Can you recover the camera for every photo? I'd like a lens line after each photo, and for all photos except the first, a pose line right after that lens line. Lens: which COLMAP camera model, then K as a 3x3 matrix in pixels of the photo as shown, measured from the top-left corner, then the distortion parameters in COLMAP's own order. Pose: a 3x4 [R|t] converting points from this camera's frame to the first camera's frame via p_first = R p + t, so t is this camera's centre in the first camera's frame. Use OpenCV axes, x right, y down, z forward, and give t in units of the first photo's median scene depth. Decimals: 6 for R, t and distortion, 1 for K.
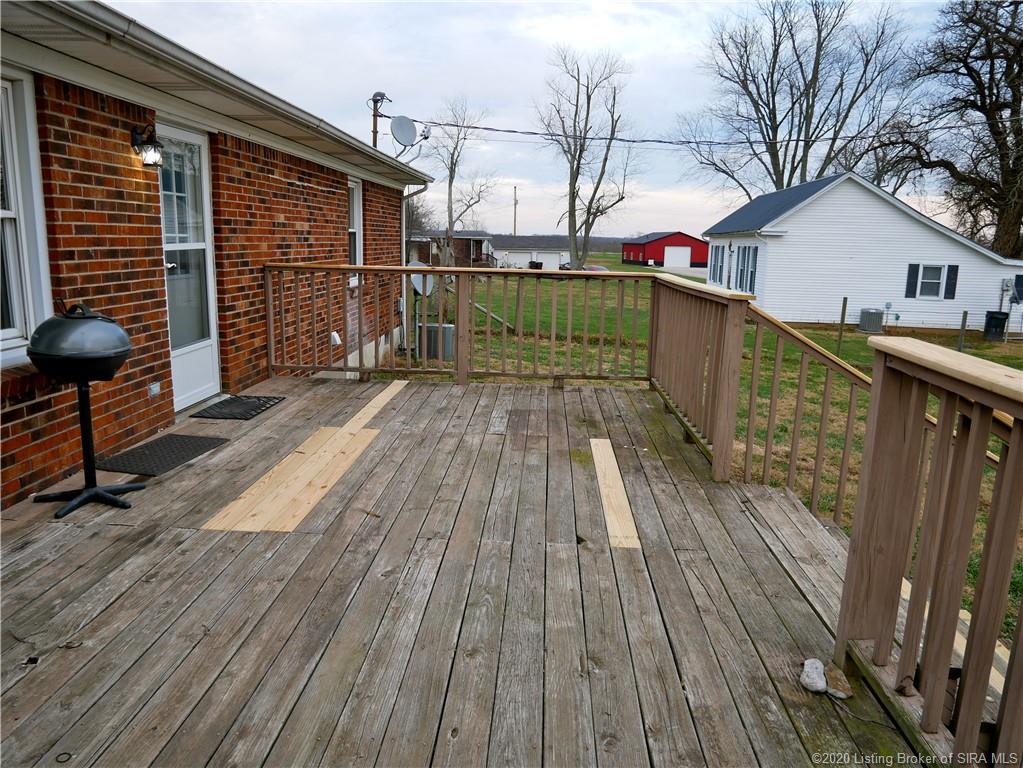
lens RADIAL K [[737.7, 0, 511.5], [0, 737.7, 384.0], [0, 0, 1]] dist [-0.052463, 0.028040]
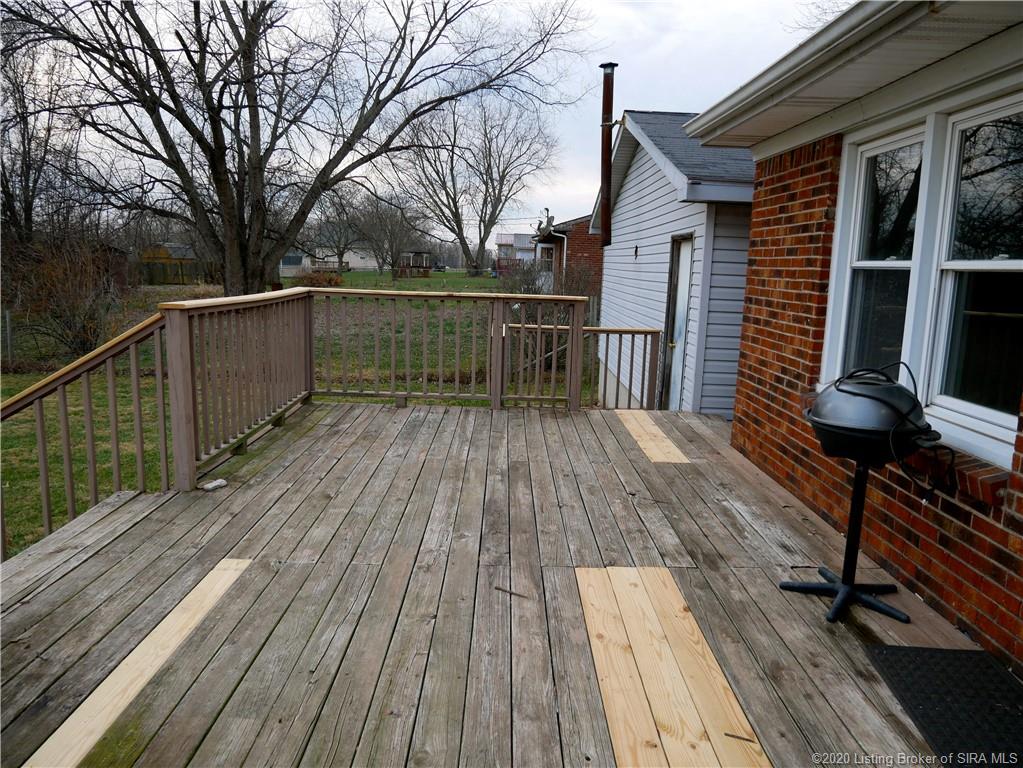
lens RADIAL K [[737.7, 0, 511.5], [0, 737.7, 384.0], [0, 0, 1]] dist [-0.052463, 0.028040]
pose [[-0.996757, -0.045947, -0.066069, -0.138289], [-0.066095, 0.935761, 0.346385, -0.367243], [0.045910, 0.349628, -0.935763, 1.834249]]
